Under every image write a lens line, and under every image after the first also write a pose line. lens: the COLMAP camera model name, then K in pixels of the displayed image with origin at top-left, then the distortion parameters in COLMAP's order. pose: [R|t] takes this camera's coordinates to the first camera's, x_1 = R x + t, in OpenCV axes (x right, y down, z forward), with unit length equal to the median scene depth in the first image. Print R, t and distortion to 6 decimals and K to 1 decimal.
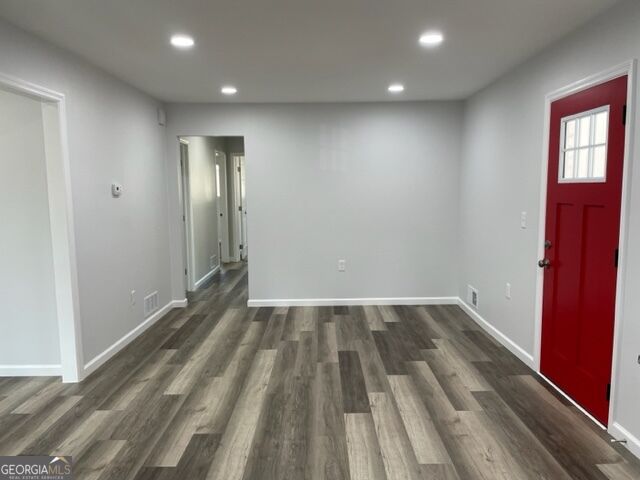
lens RADIAL K [[487.0, 0, 318.3], [0, 487.0, 236.6], [0, 0, 1]] dist [0.040801, -0.054393]
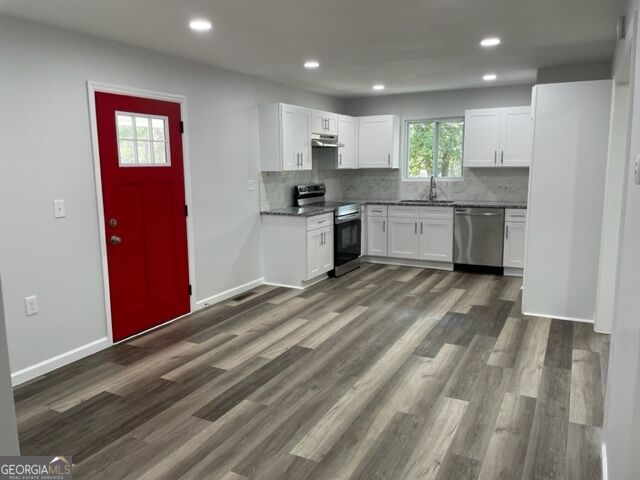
lens RADIAL K [[487.0, 0, 313.9], [0, 487.0, 239.2], [0, 0, 1]] dist [0.040801, -0.054393]
pose [[-0.883324, -0.052651, 0.465797, -0.477335], [0.067657, 0.968948, 0.237828, -0.191816], [-0.463855, 0.241593, -0.852333, 1.854645]]
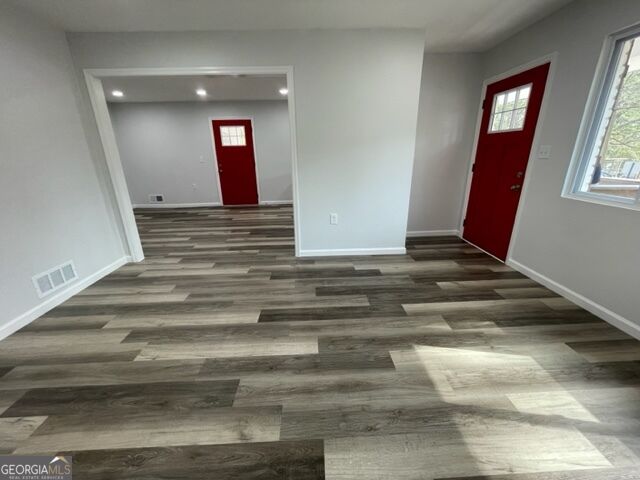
lens RADIAL K [[261.1, 0, 321.3], [0, 261.1, 240.9], [0, 0, 1]] dist [-0.002341, -0.000006]
pose [[-0.042905, -0.311910, 0.949142, -1.516870], [0.116410, 0.941986, 0.314820, 0.021303], [-0.992274, 0.123997, -0.004107, 0.409583]]
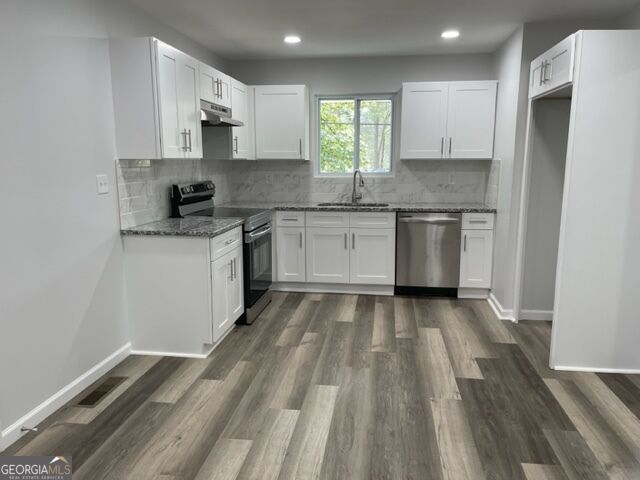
lens RADIAL K [[487.0, 0, 324.4], [0, 487.0, 241.9], [0, 0, 1]] dist [0.040801, -0.054393]
pose [[-0.992475, -0.011547, 0.121903, -0.032638], [0.021232, 0.964236, 0.264194, -0.118746], [-0.120594, 0.264794, -0.956735, 1.353192]]
